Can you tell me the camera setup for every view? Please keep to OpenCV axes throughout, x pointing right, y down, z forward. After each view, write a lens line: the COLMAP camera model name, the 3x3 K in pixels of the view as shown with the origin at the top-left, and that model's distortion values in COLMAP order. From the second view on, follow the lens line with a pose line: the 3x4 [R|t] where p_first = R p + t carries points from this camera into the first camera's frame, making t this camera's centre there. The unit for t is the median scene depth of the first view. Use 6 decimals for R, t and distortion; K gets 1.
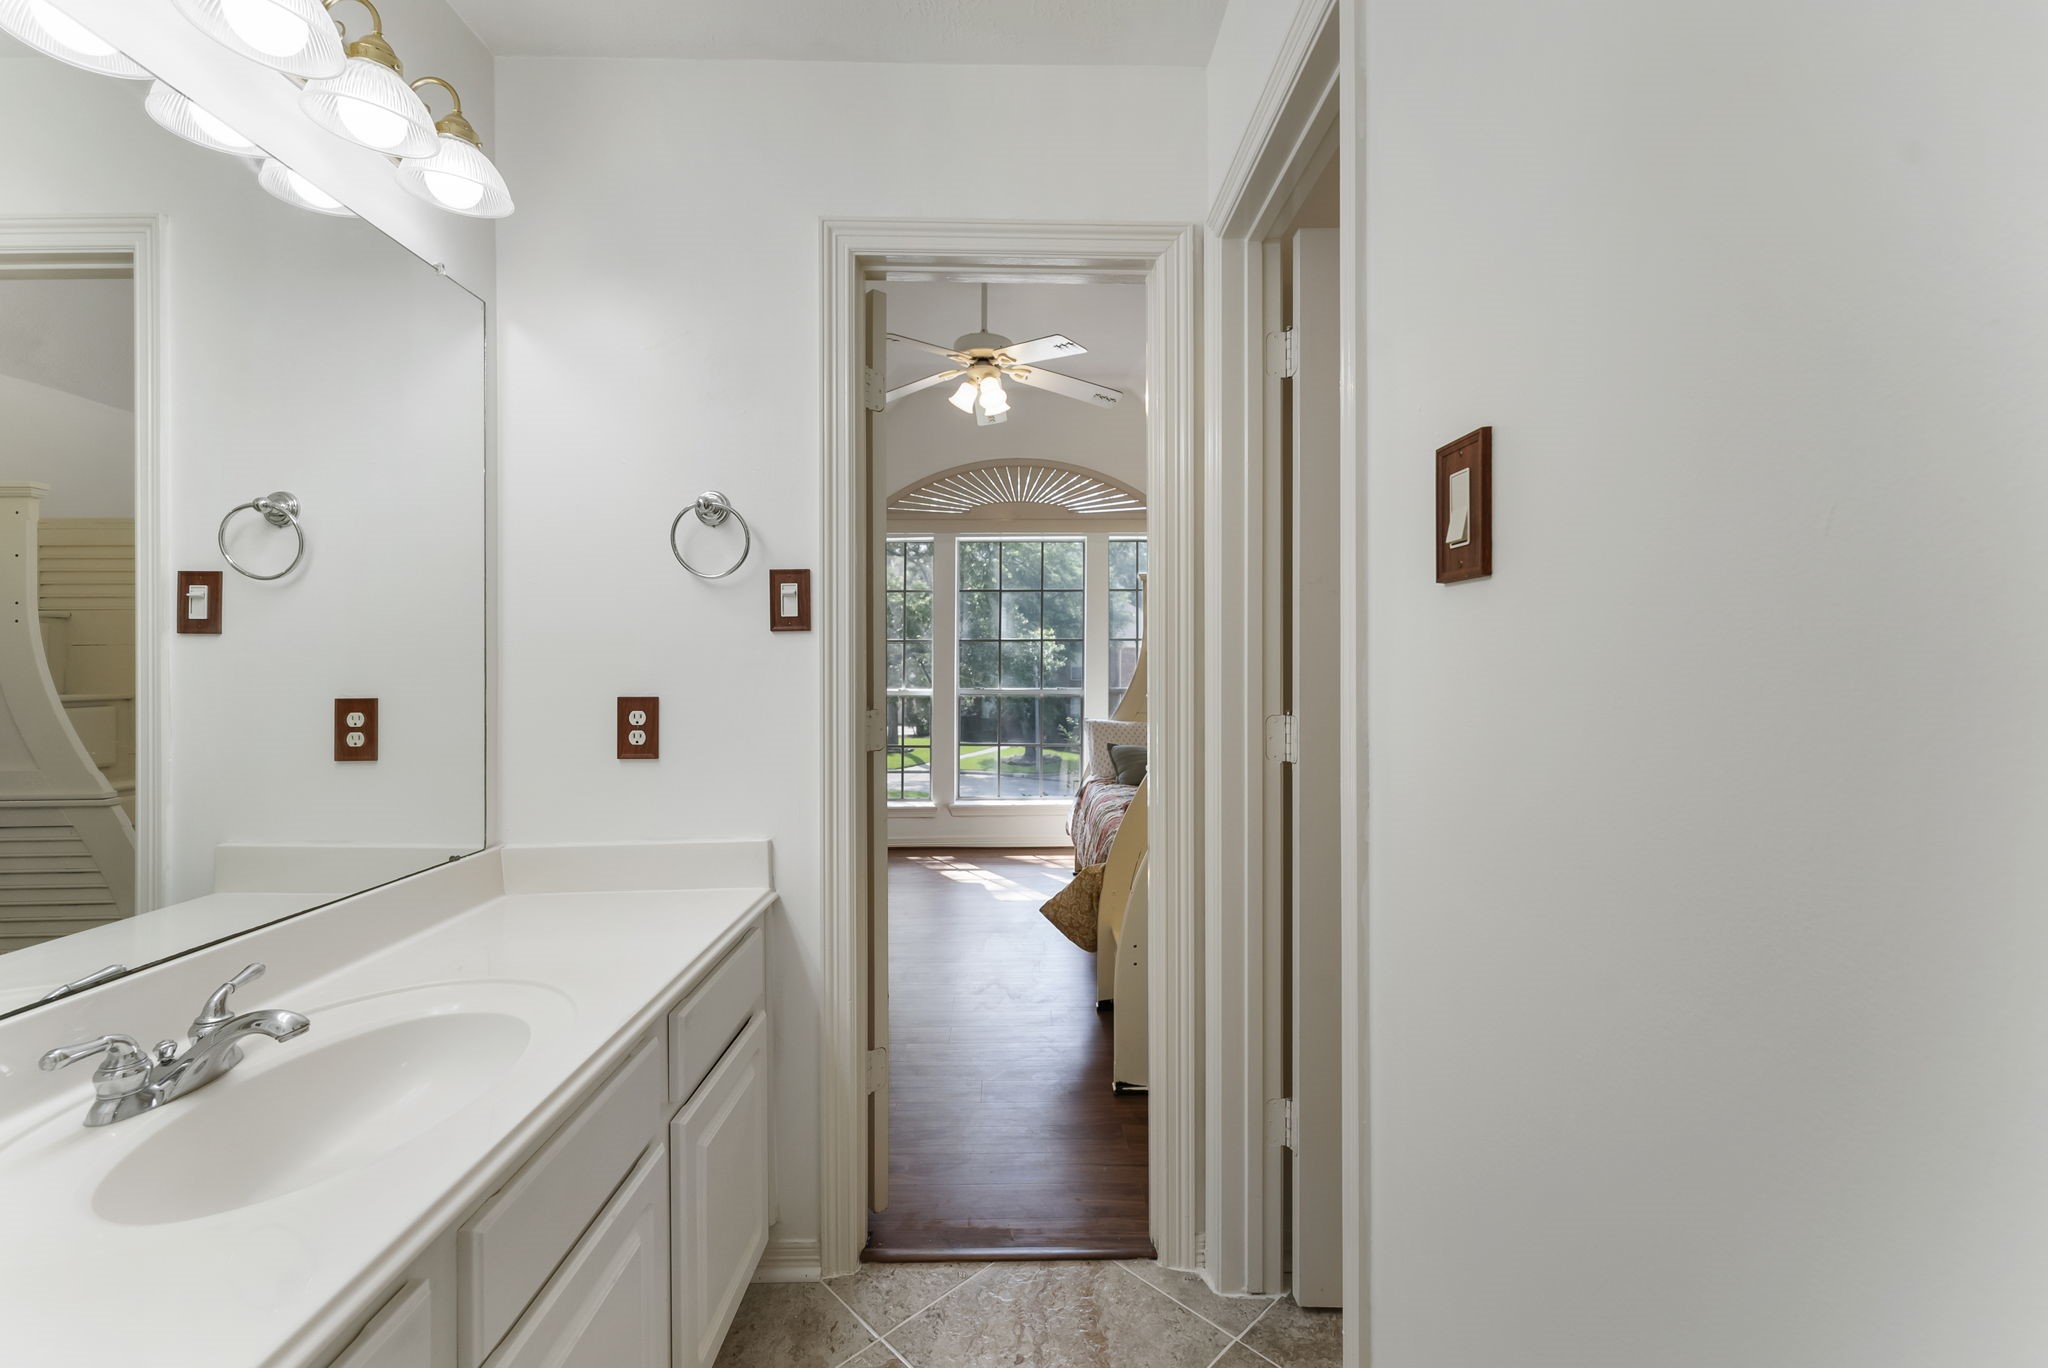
lens RADIAL K [[885.7, 0, 1022.6], [0, 885.7, 658.4], [0, 0, 1]] dist [0.000932, -0.000724]
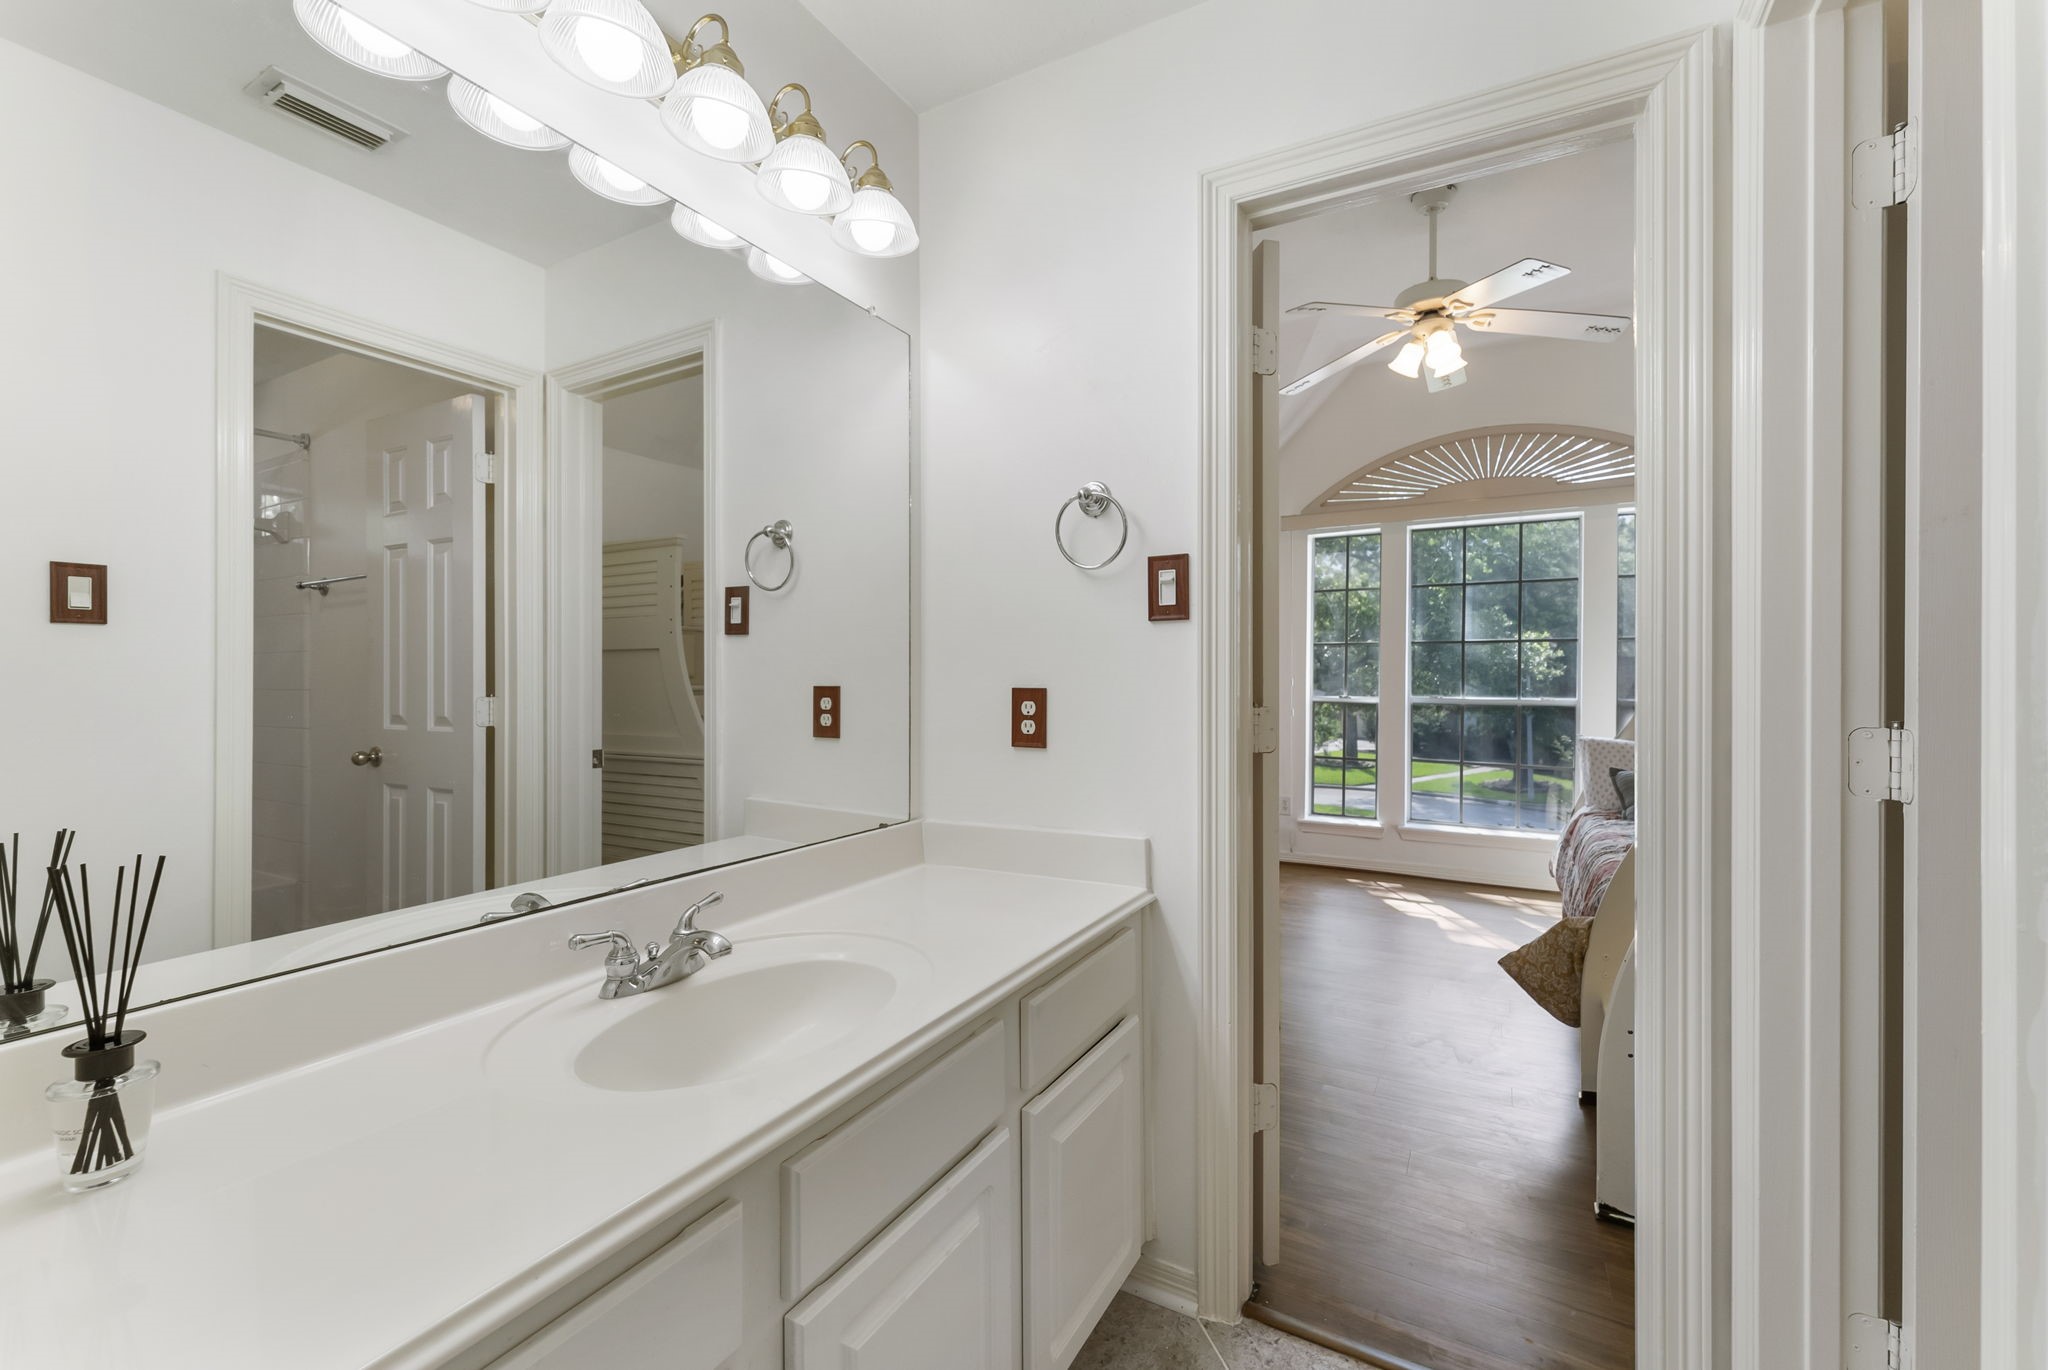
lens RADIAL K [[853.5, 0, 1027.0], [0, 853.5, 675.7], [0, 0, 1]] dist [0.001652, 0.000325]
pose [[0.857444, 0.004304, -0.514560, 0.077409], [-0.004198, 0.999990, 0.001369, 0.027346], [0.514561, 0.000986, 0.857453, 0.138423]]
